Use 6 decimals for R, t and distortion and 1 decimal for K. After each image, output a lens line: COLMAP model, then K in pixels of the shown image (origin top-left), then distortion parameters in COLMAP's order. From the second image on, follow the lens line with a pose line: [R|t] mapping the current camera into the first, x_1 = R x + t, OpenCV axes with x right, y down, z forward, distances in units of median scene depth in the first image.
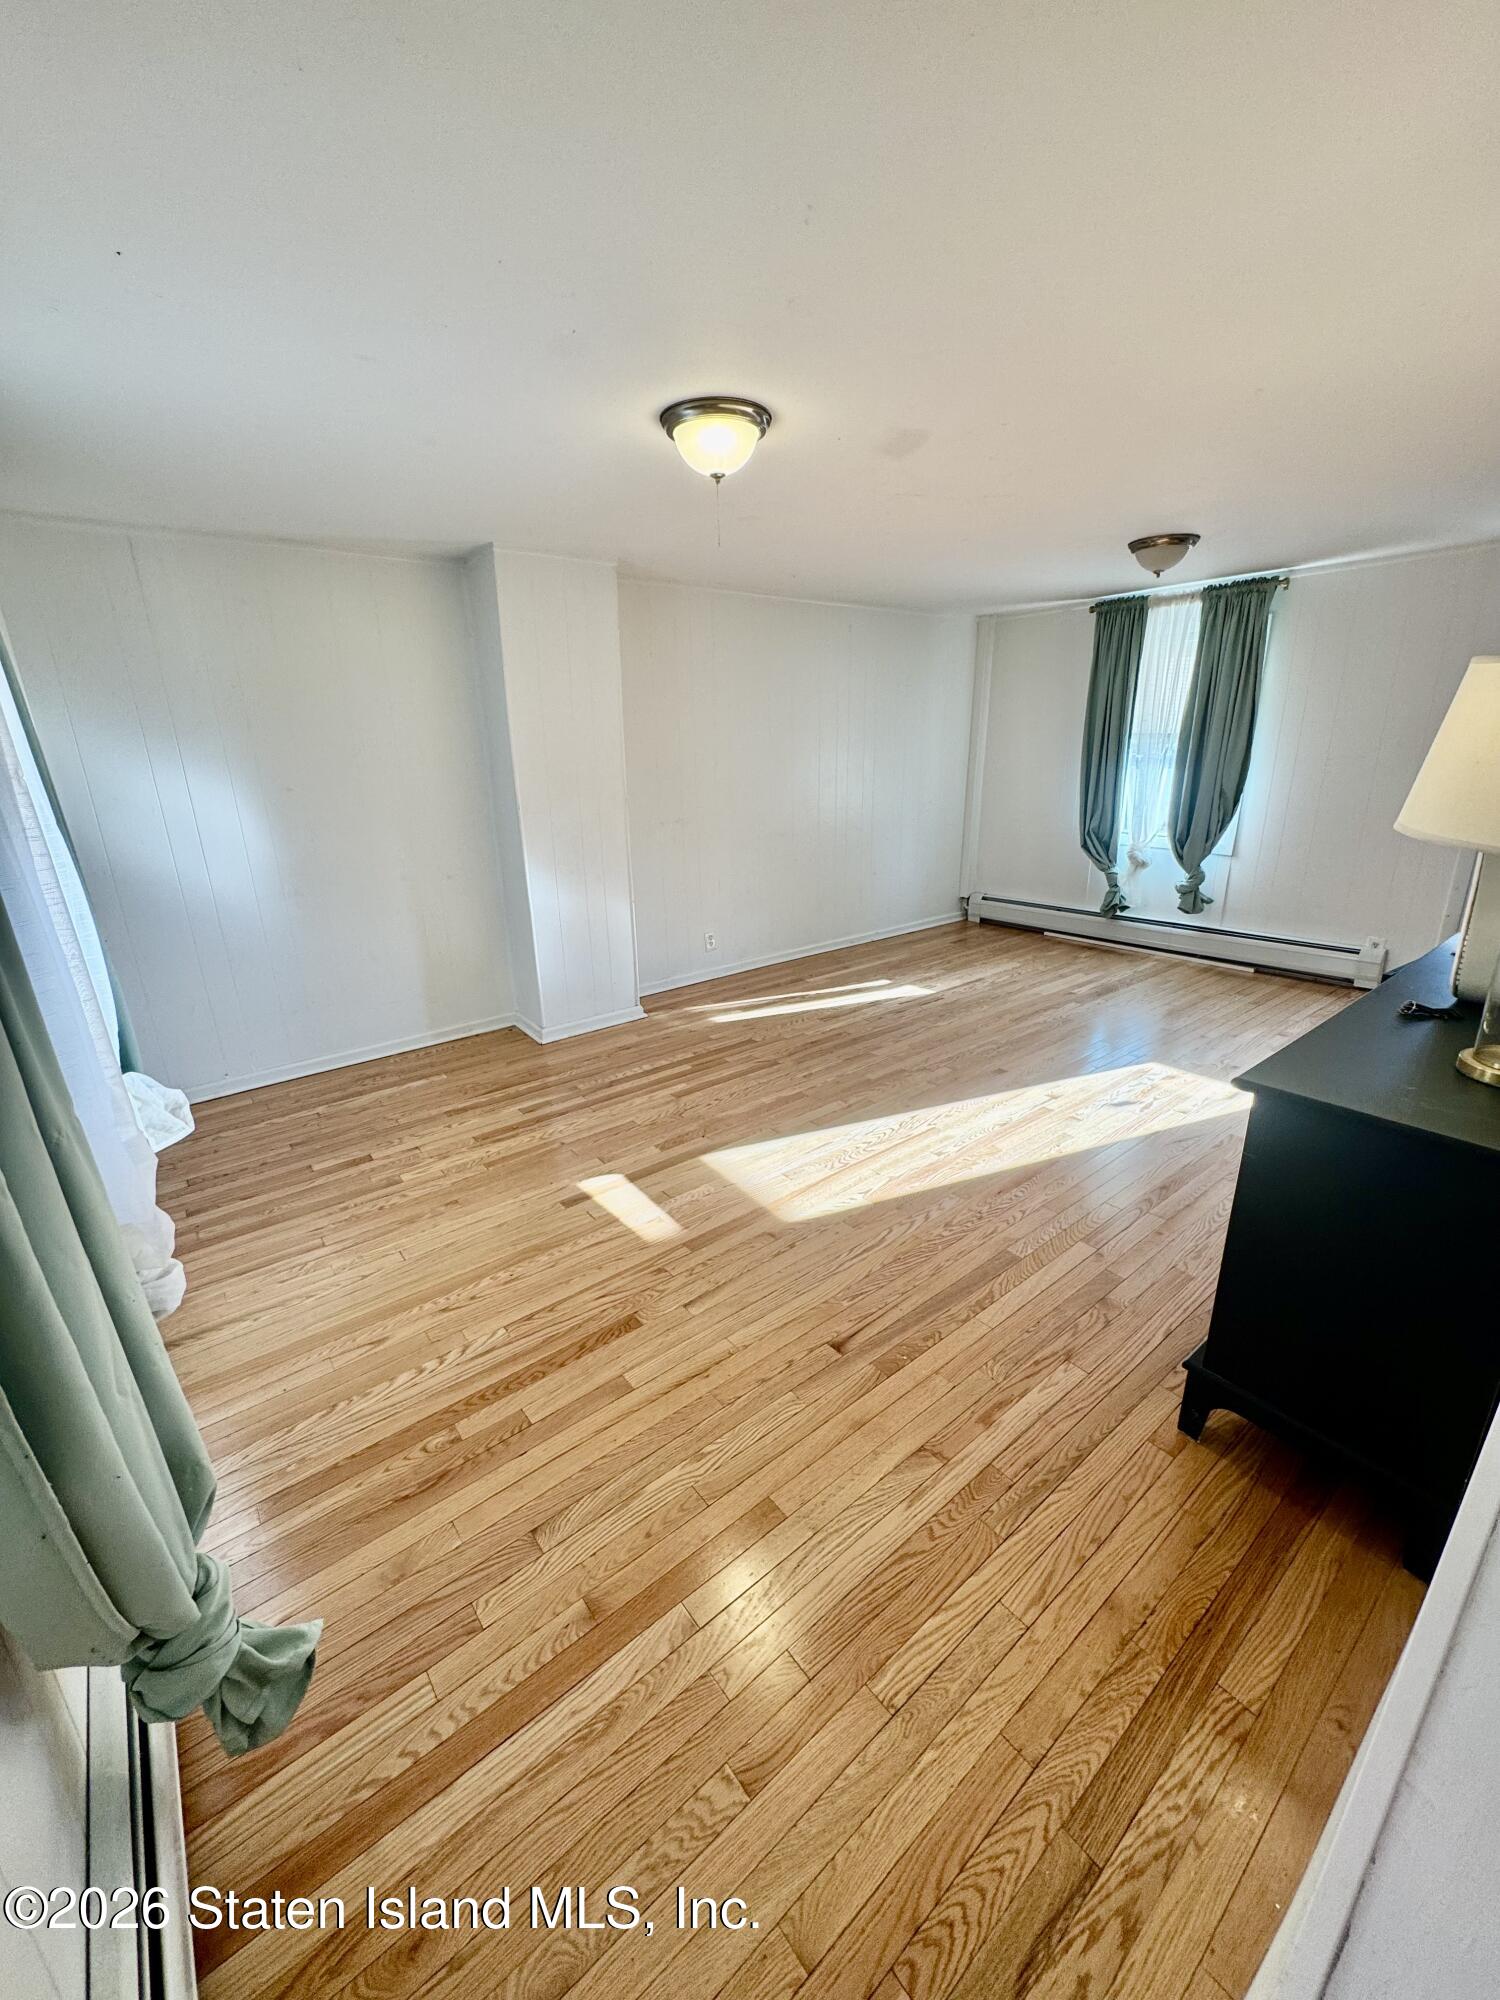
lens RADIAL K [[794.9, 0, 750.5], [0, 794.9, 1003.4], [0, 0, 1]] dist [0.001103, -0.000075]
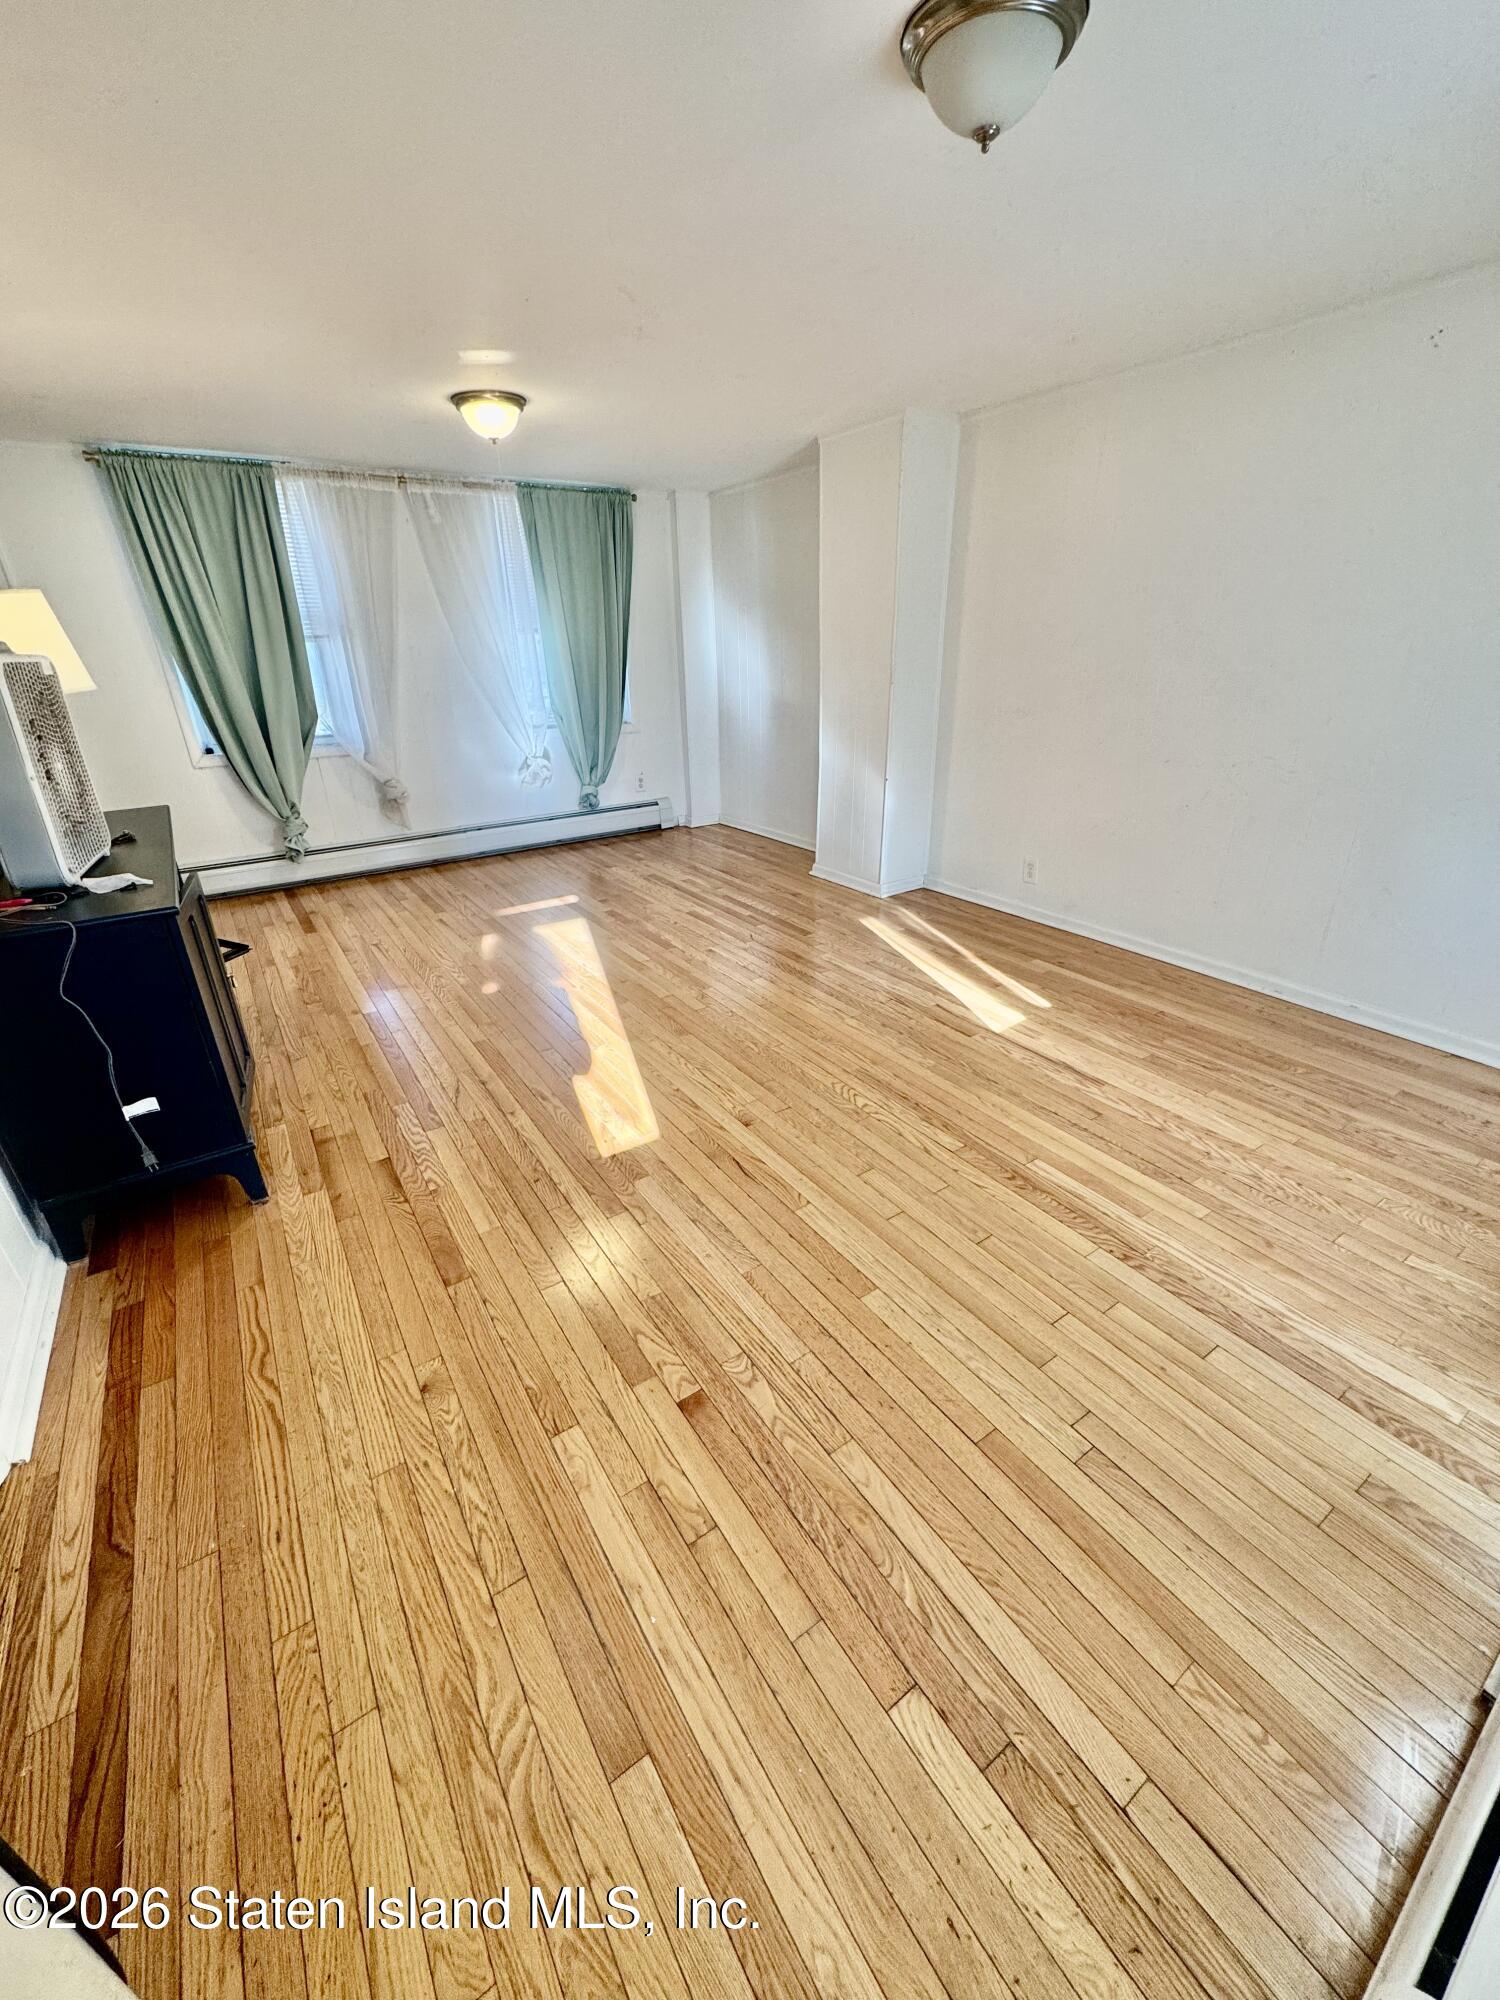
lens RADIAL K [[794.9, 0, 749.5], [0, 794.9, 997.6], [0, 0, 1]] dist [0.001103, -0.000075]
pose [[-0.077509, 0.437956, -0.895649, 0.917379], [-0.287410, 0.850399, 0.440701, -0.297046], [0.954666, 0.291577, 0.059959, 0.879900]]
